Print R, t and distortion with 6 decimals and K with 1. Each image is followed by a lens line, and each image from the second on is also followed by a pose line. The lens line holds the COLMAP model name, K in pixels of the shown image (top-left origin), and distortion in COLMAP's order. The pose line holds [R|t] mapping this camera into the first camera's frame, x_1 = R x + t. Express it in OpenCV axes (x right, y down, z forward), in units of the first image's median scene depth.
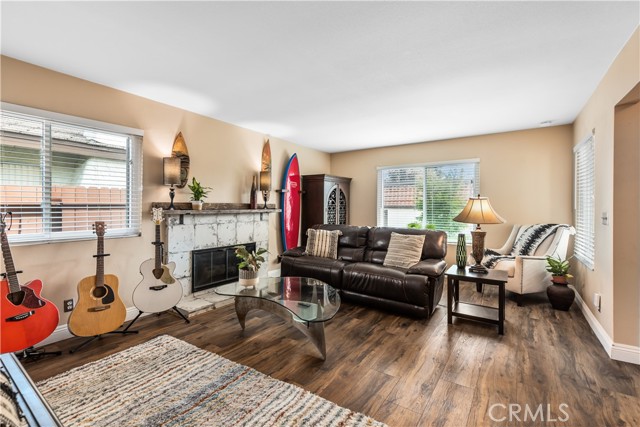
lens RADIAL K [[286.0, 0, 317.7], [0, 286.0, 210.8], [0, 0, 1]] dist [0.028373, -0.008846]
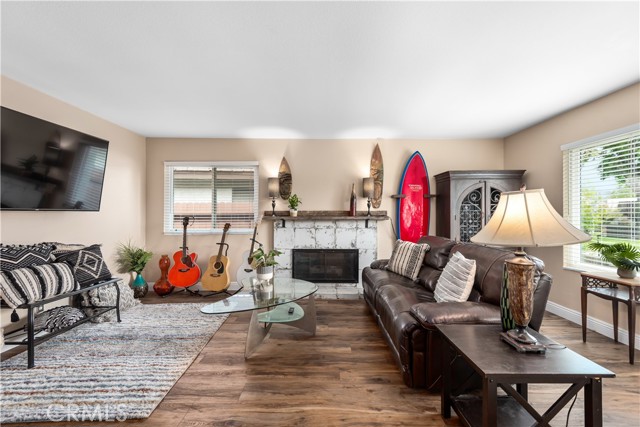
lens RADIAL K [[286.0, 0, 320.1], [0, 286.0, 213.9], [0, 0, 1]] dist [0.028373, -0.008846]
pose [[0.565337, -0.004634, -0.824847, 0.660339], [-0.009909, 0.999874, -0.012409, 0.000165], [0.824801, 0.015188, 0.565220, 0.391289]]
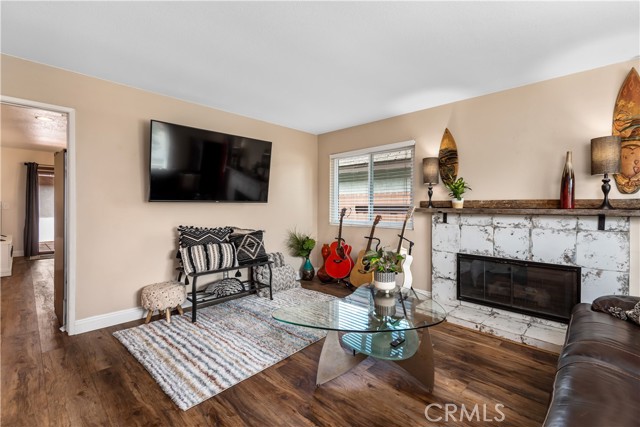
lens RADIAL K [[286.0, 0, 321.2], [0, 286.0, 206.6], [0, 0, 1]] dist [0.028373, -0.008846]
pose [[-0.160184, 0.001230, -0.987086, 0.535526], [-0.015864, 0.999867, 0.003820, -0.005332], [0.986960, 0.016271, -0.160143, 0.715493]]
